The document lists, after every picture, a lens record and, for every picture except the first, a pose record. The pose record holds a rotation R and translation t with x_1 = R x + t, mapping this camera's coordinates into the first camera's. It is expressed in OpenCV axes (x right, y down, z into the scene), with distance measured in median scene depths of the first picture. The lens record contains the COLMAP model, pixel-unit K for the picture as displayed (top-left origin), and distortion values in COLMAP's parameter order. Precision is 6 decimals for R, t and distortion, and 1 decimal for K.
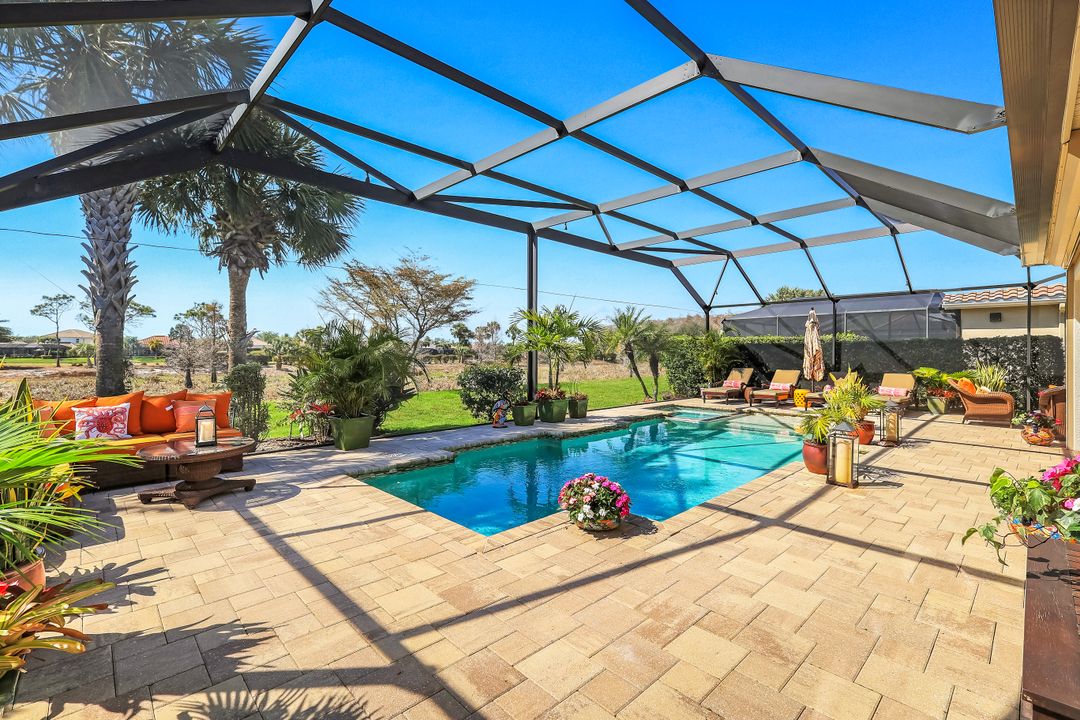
lens RADIAL K [[483.3, 0, 539.7], [0, 483.3, 353.1], [0, 0, 1]] dist [0.003805, 0.000419]
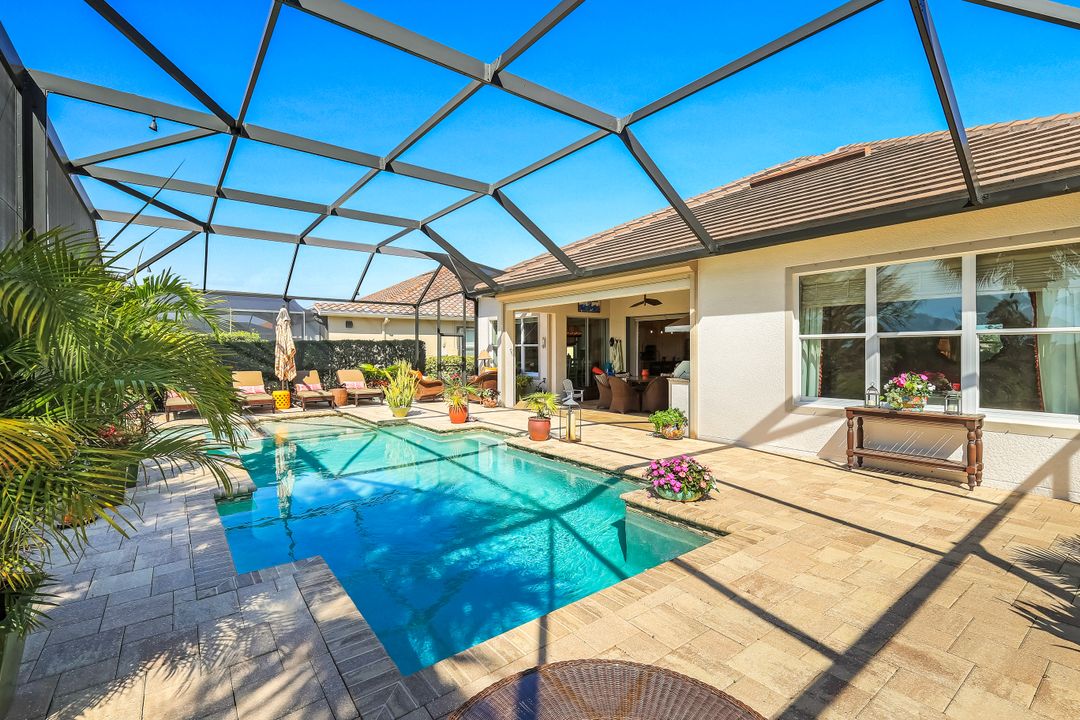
lens RADIAL K [[485.4, 0, 542.8], [0, 485.4, 355.2], [0, 0, 1]] dist [0.004944, 0.000227]
pose [[0.101008, -0.010090, 0.994834, -0.467776], [0.003408, 0.999946, 0.009796, -0.002436], [-0.994880, 0.002401, 0.101037, 0.519198]]
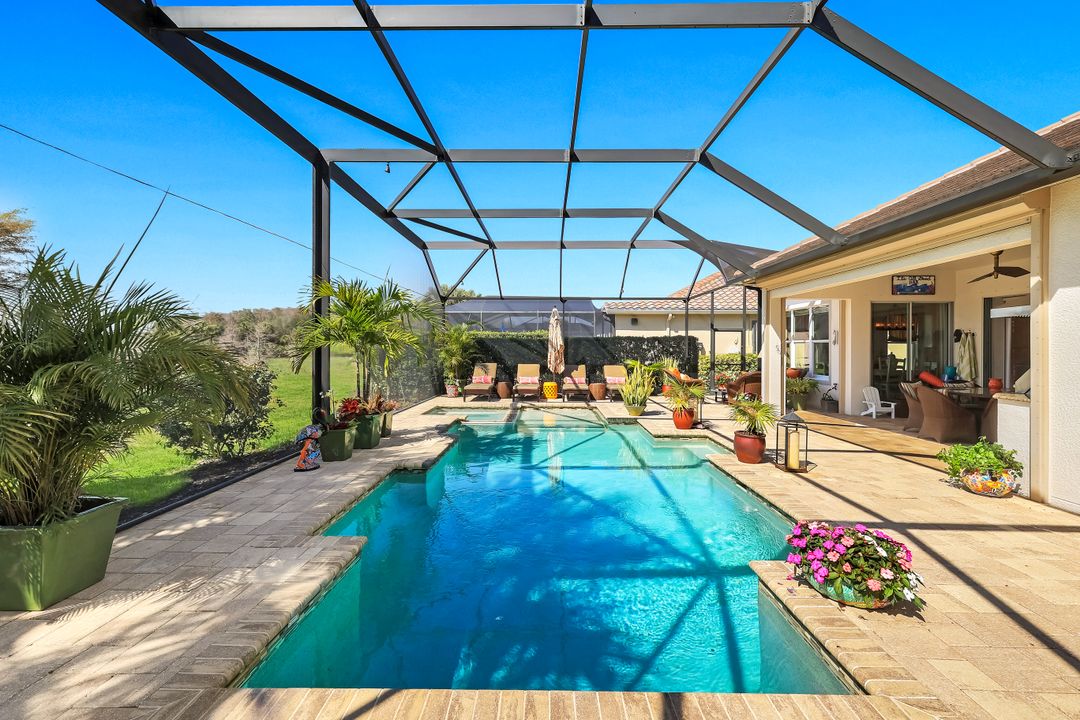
lens RADIAL K [[483.3, 0, 539.7], [0, 483.3, 353.1], [0, 0, 1]] dist [0.003805, 0.000419]
pose [[0.705389, -0.004960, 0.708803, -0.298138], [-0.003903, 0.999933, 0.010881, -0.000098], [-0.708810, -0.010442, 0.705322, 0.355601]]
